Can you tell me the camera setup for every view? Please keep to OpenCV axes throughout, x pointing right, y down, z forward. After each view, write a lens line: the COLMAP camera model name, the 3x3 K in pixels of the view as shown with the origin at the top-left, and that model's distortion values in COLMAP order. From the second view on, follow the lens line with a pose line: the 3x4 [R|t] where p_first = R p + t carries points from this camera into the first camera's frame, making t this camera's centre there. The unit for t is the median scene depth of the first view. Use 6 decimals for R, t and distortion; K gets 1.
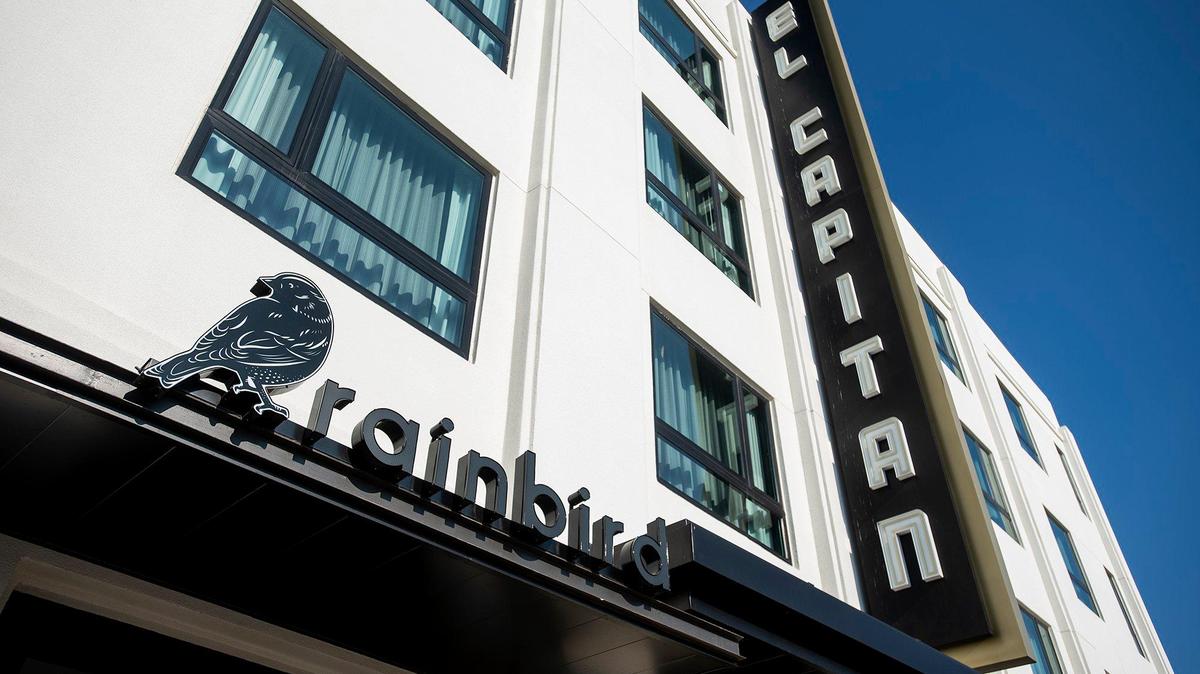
lens RADIAL K [[826.2, 0, 600.0], [0, 826.2, 337.0], [0, 0, 1]] dist [-0.087601, 0.001704]
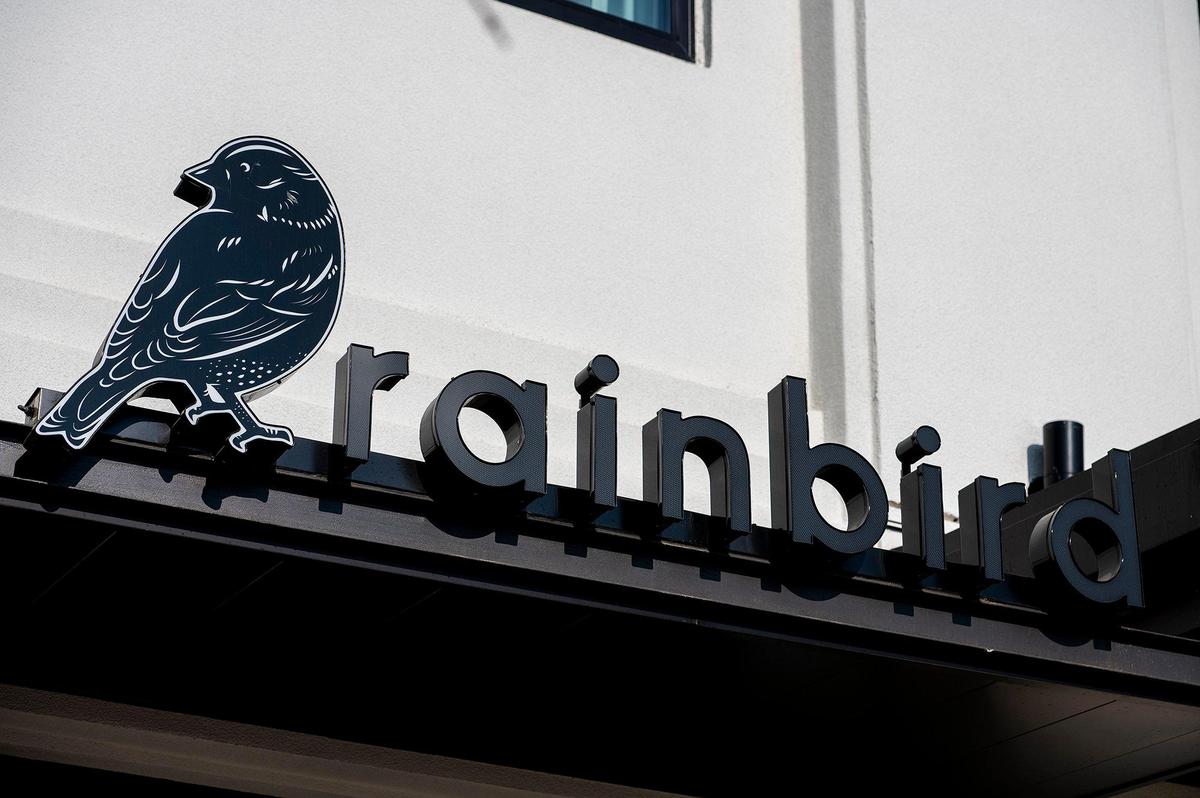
lens RADIAL K [[2428.6, 0, 600.0], [0, 2428.6, 399.0], [0, 0, 1]] dist [-0.289593, -0.286473]
pose [[0.951882, -0.115369, -0.283920, 0.244046], [0.193403, 0.944794, 0.264498, -0.286572], [0.237731, -0.306682, 0.921645, -0.377146]]
